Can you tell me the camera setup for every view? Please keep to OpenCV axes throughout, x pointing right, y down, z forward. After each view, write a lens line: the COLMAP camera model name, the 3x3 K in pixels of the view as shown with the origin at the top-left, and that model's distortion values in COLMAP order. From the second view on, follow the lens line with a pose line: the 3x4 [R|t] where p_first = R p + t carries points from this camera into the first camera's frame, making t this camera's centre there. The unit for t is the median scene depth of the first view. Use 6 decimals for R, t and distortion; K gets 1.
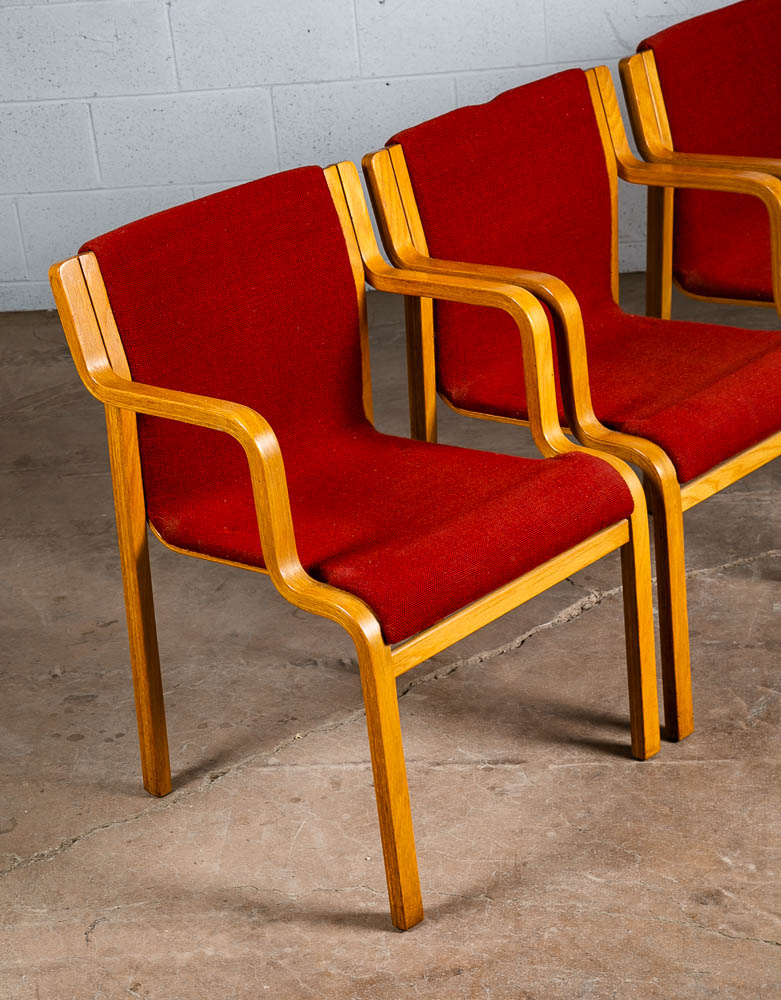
lens RADIAL K [[2372.5, 0, 387.8], [0, 2372.5, 517.5], [0, 0, 1]] dist [0.303686, 0.000000]
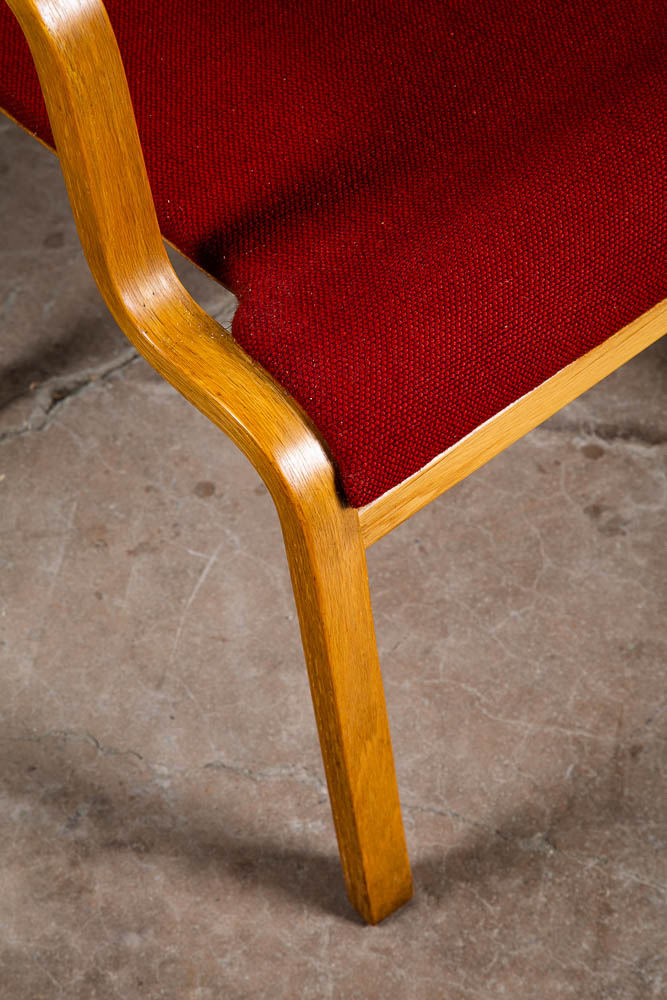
lens RADIAL K [[2841.6, 0, 327.0], [0, 2841.6, 501.9], [0, 0, 1]] dist [0.575011, 0.000000]
pose [[0.994244, 0.091938, -0.055010, 0.020585], [-0.055808, 0.882708, 0.466596, -0.162708], [0.091456, -0.460841, 0.882758, 0.464817]]
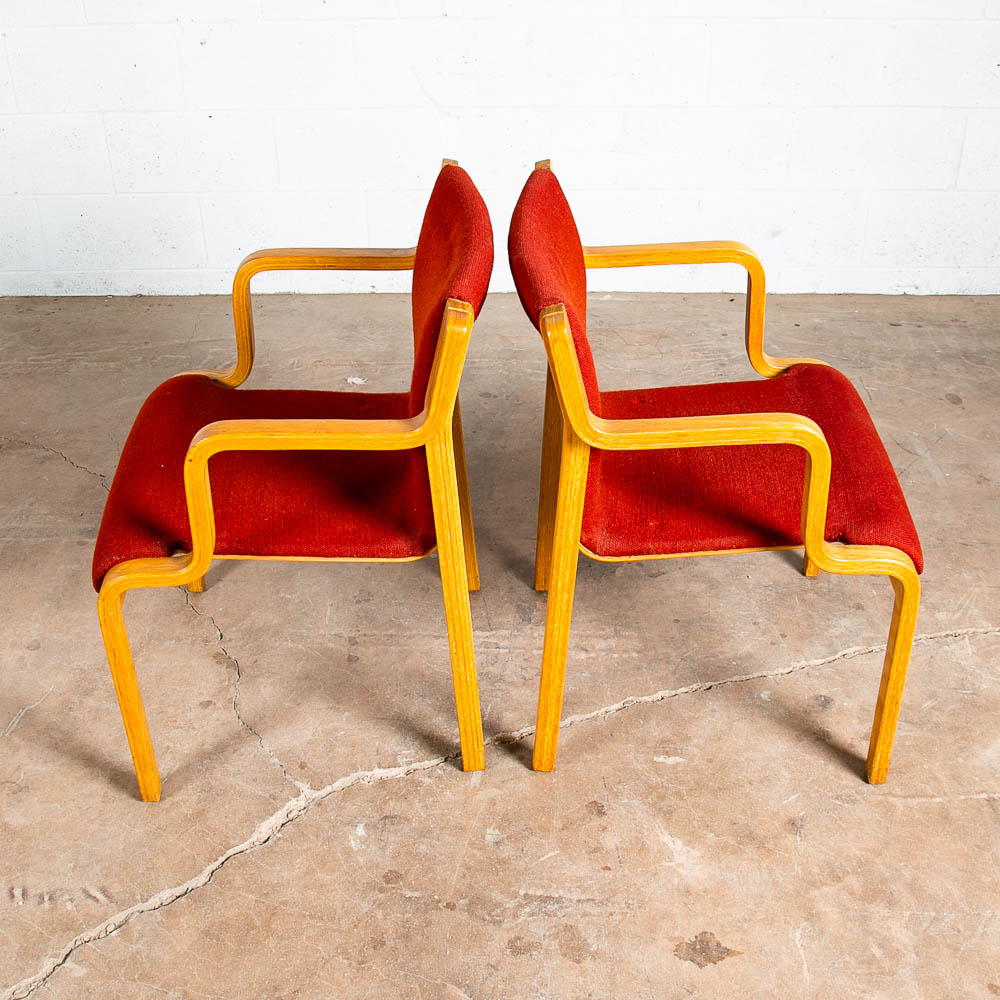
lens RADIAL K [[1388.7, 0, 518.3], [0, 1388.7, 466.7], [0, 0, 1]] dist [-0.104766, 0.000000]
pose [[0.994834, 0.035846, 0.094972, 0.131806], [-0.052602, 0.982208, 0.180282, -0.226347], [-0.086820, -0.184346, 0.979019, 0.558867]]
